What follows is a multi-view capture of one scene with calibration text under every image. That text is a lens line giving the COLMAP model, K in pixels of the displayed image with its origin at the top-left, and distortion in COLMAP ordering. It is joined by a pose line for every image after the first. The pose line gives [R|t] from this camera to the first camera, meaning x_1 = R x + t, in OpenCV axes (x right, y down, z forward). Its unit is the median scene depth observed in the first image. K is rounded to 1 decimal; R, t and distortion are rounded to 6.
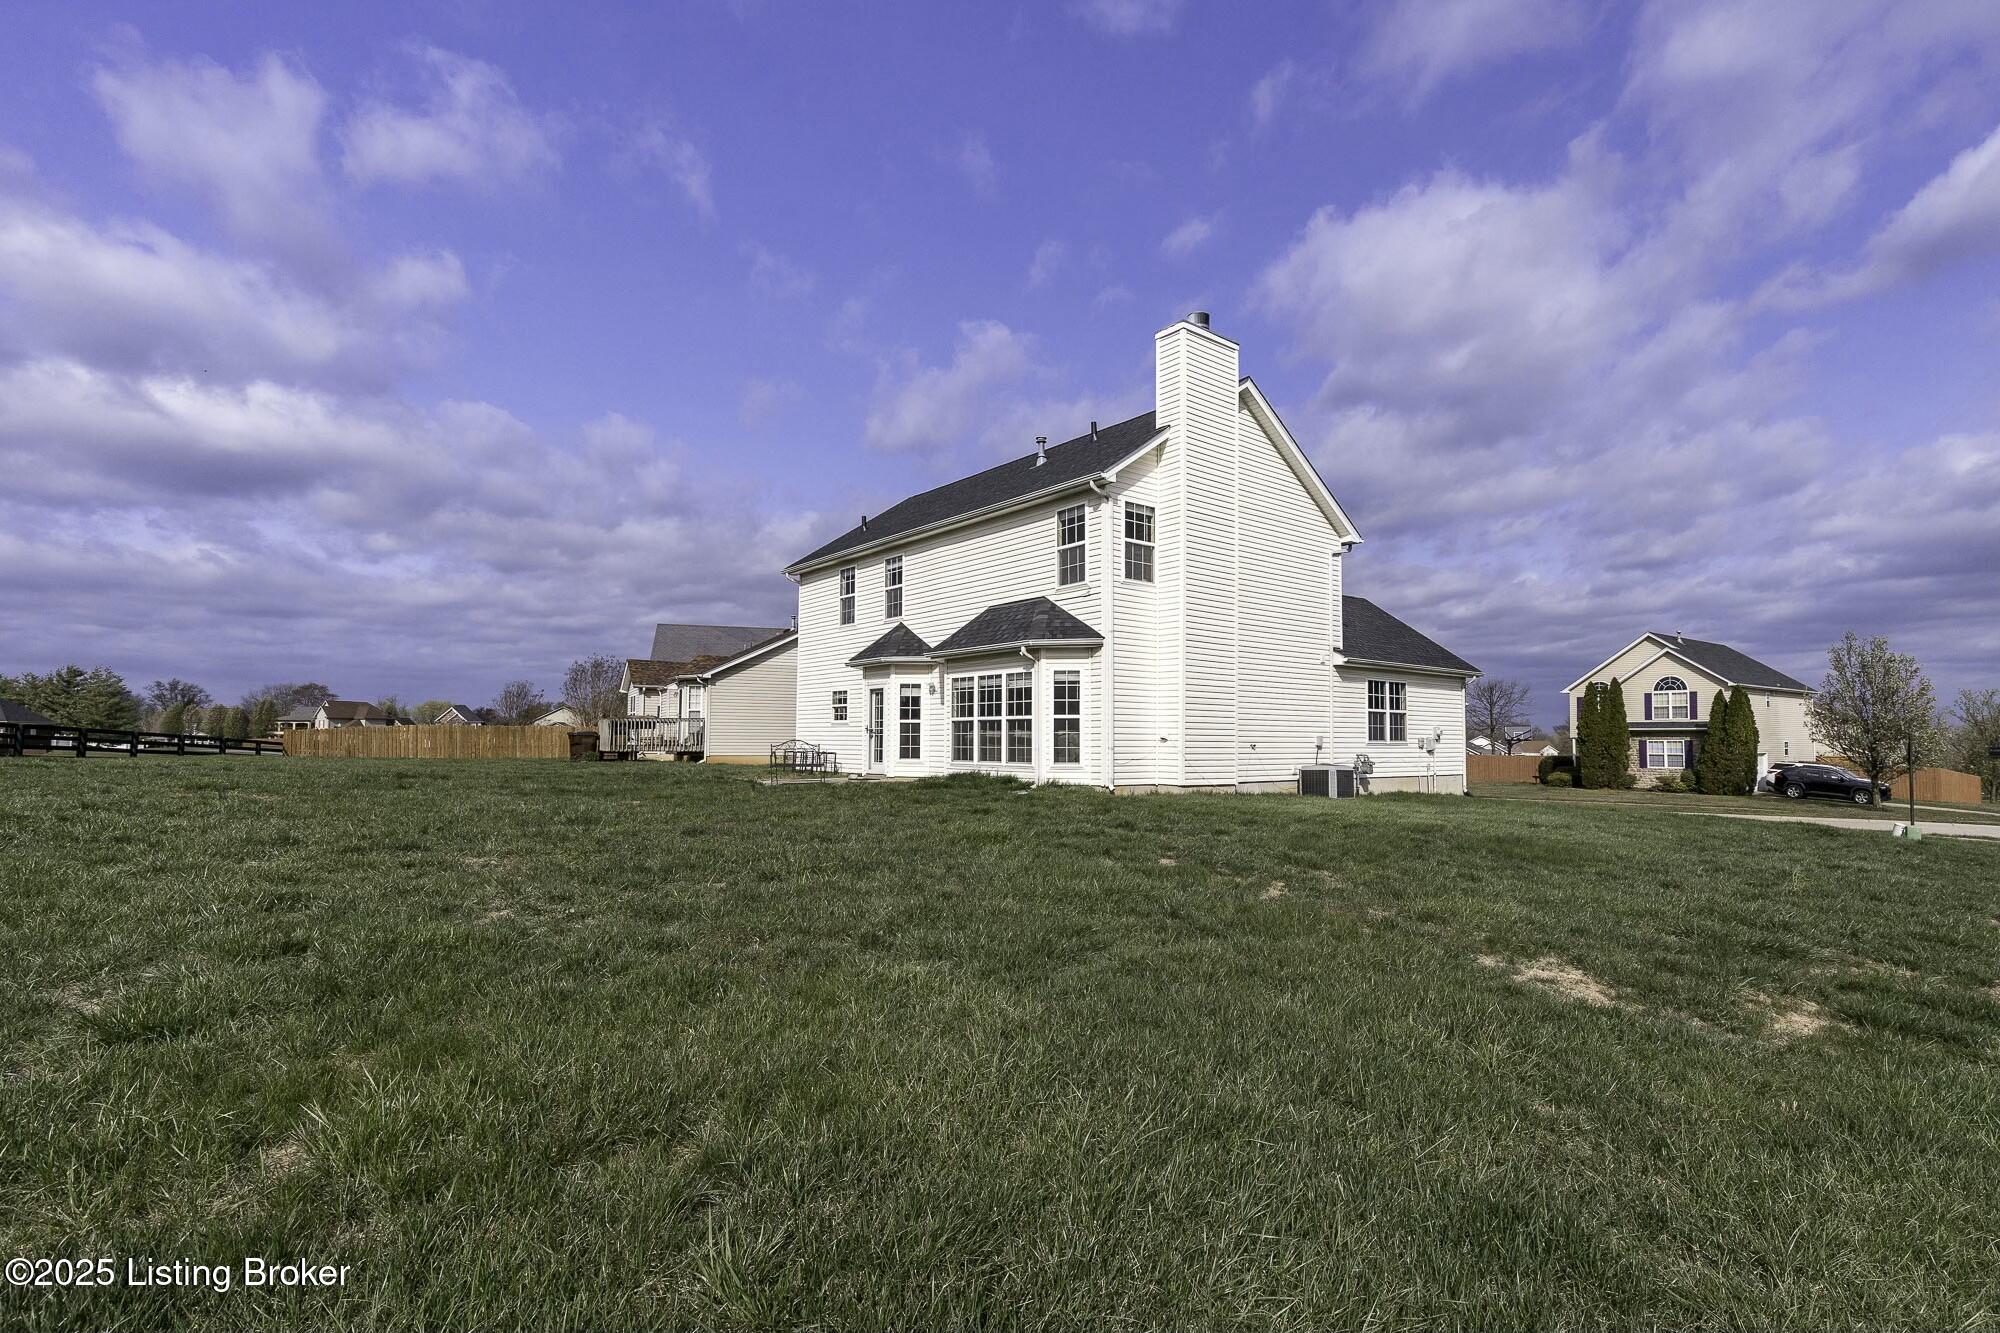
lens RADIAL K [[938.0, 0, 1045.7], [0, 938.0, 688.3], [0, 0, 1]] dist [0.005017, 0.001015]
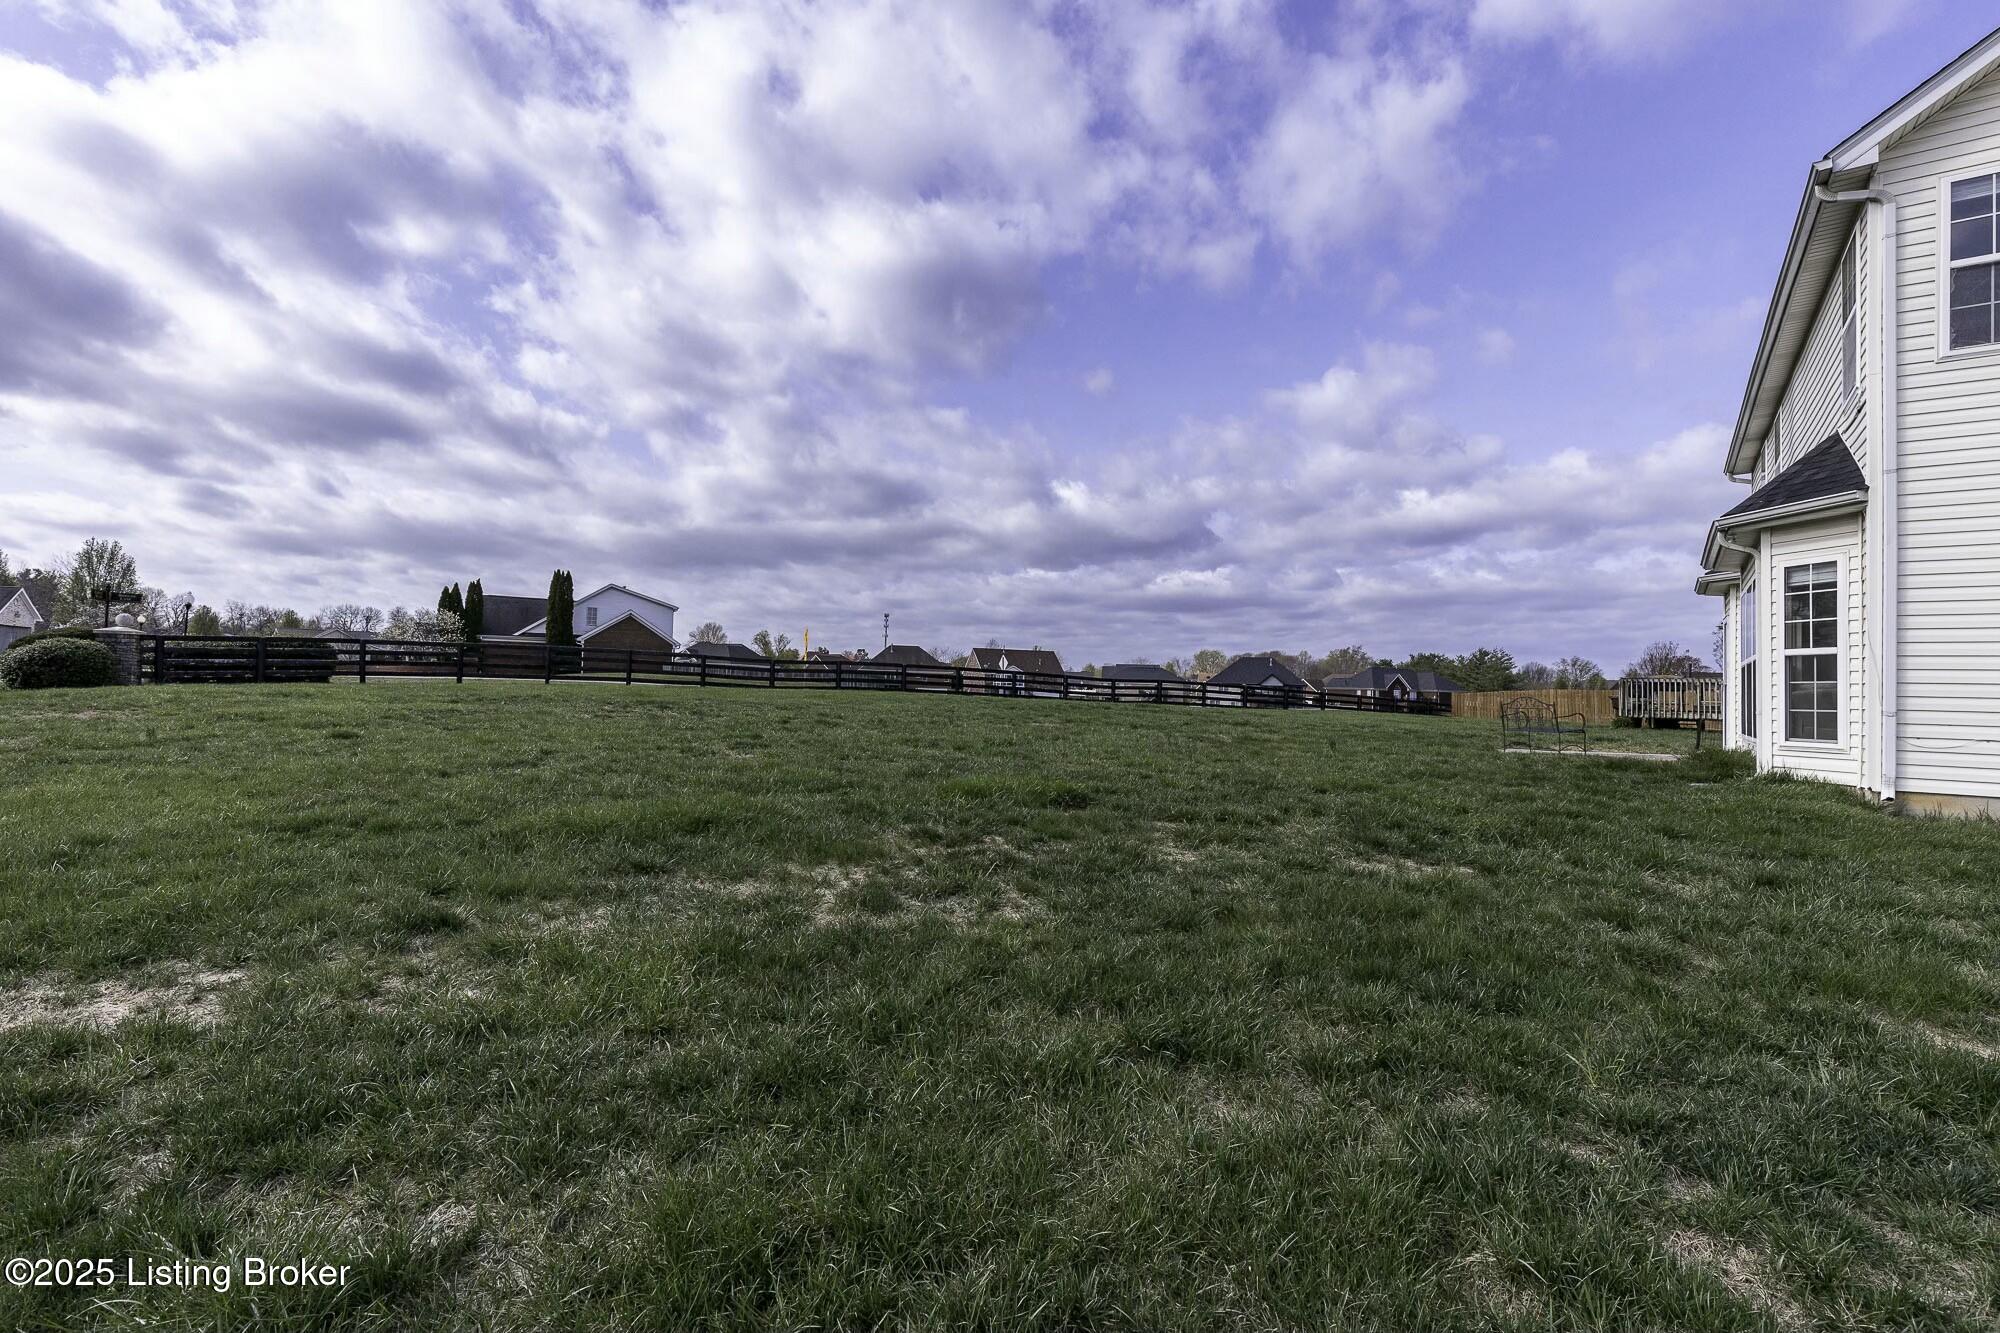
lens RADIAL K [[938.0, 0, 999.9], [0, 938.0, 667.4], [0, 0, 1]] dist [0.005017, 0.001015]
pose [[0.231721, -0.020940, -0.972557, 0.390026], [0.025696, 0.999551, -0.015399, 0.032194], [0.972443, -0.021423, 0.232155, 0.395103]]
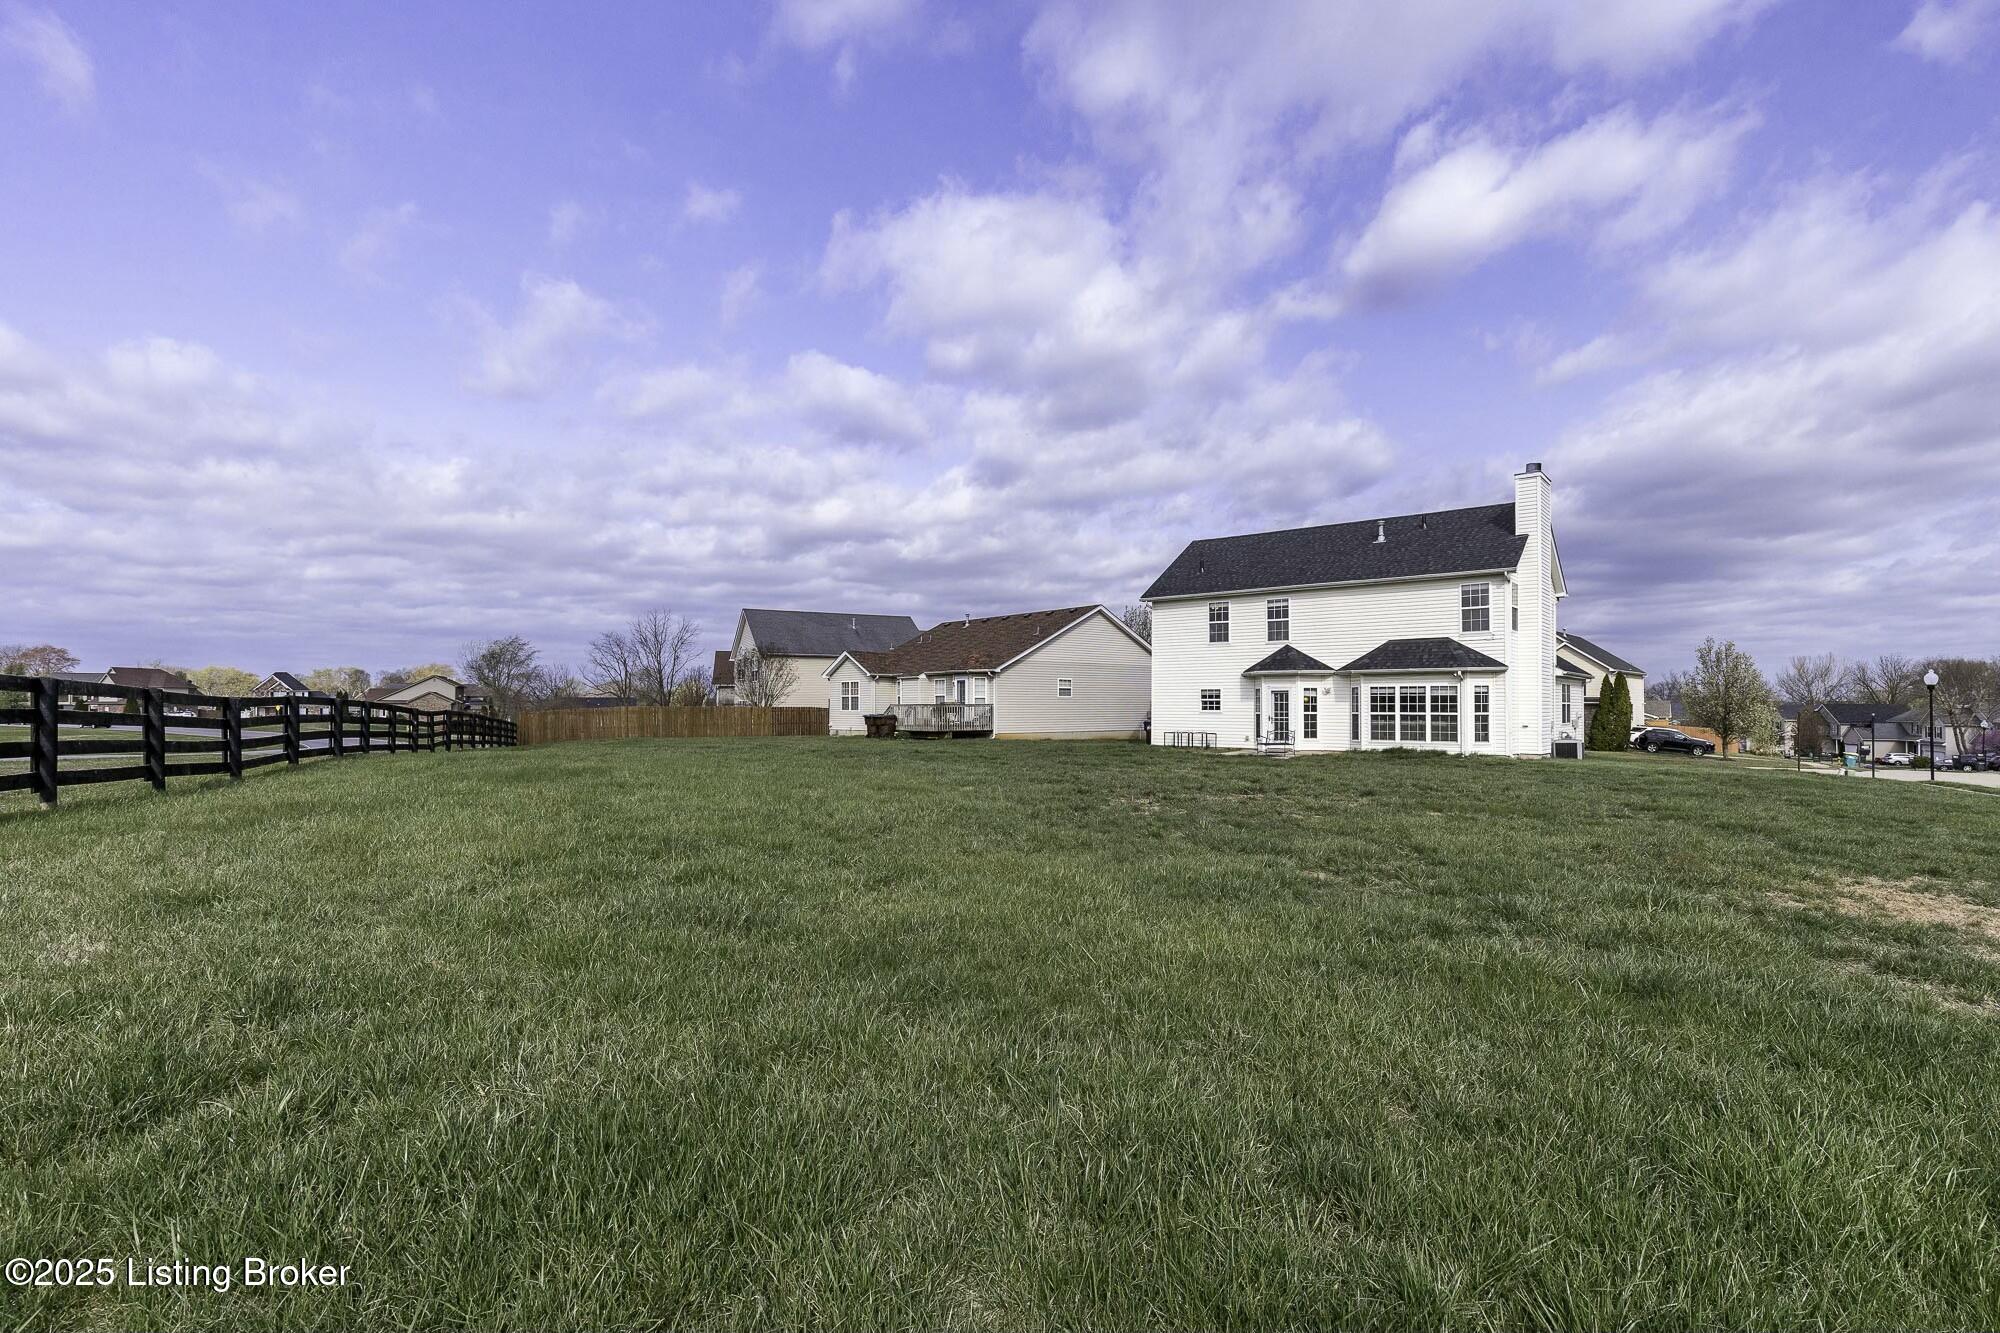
lens RADIAL K [[938.0, 0, 1050.4], [0, 938.0, 687.6], [0, 0, 1]] dist [0.005017, 0.001015]
pose [[0.977434, -0.001607, 0.211234, -0.967033], [-0.006403, 0.999286, 0.037231, -0.065124], [-0.211143, -0.037743, 0.976726, -0.407302]]
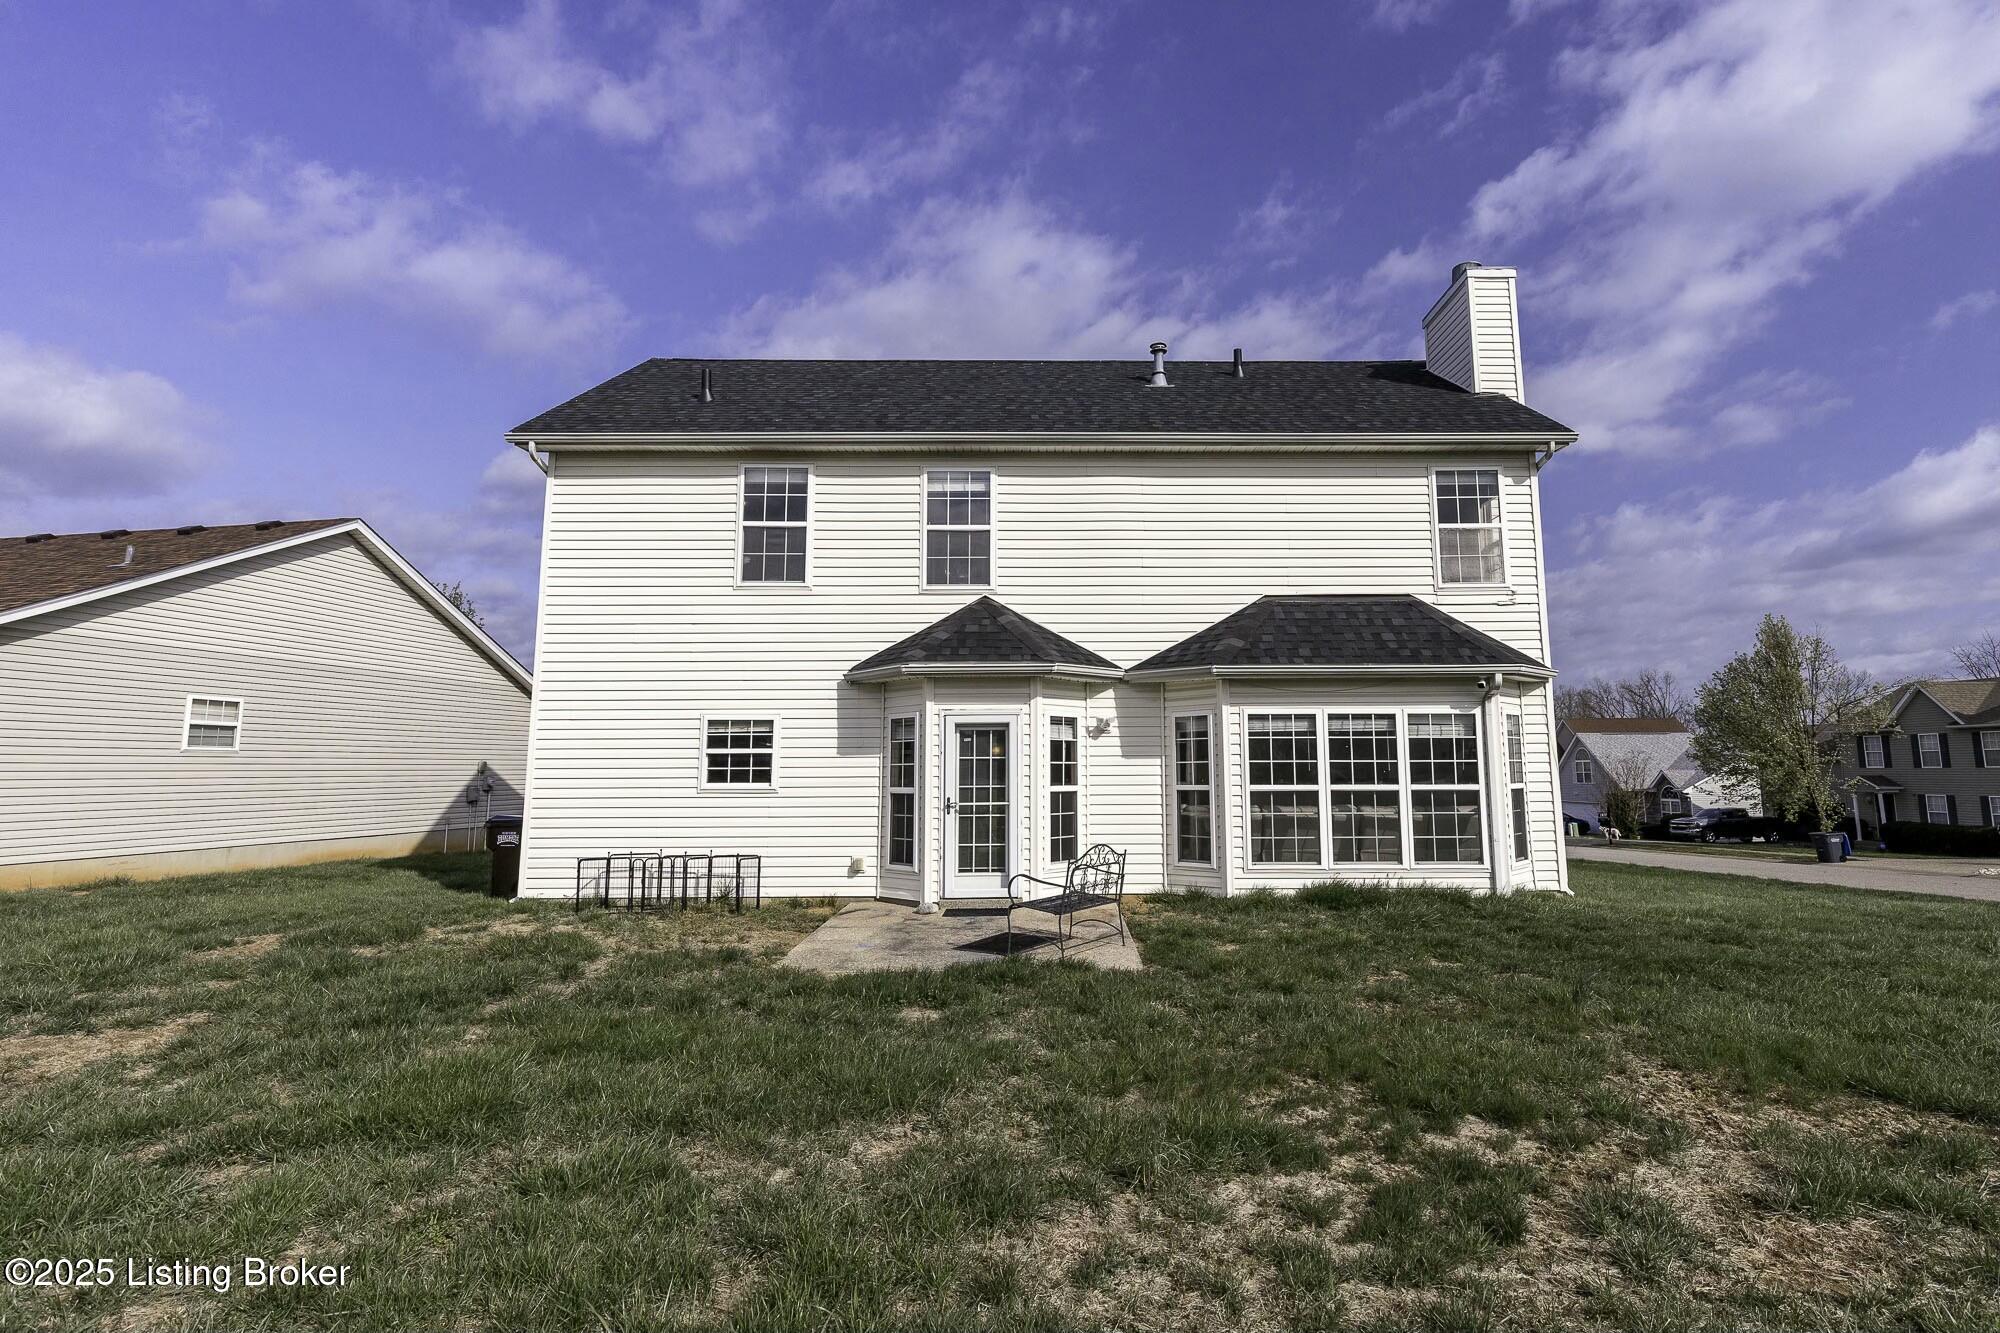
lens RADIAL K [[938.0, 0, 1004.4], [0, 938.0, 676.2], [0, 0, 1]] dist [0.005017, 0.001015]
pose [[0.640717, 0.085960, 0.762950, -0.637604], [-0.037188, 0.996021, -0.080990, 0.018301], [-0.766876, 0.023519, 0.641364, 0.775122]]
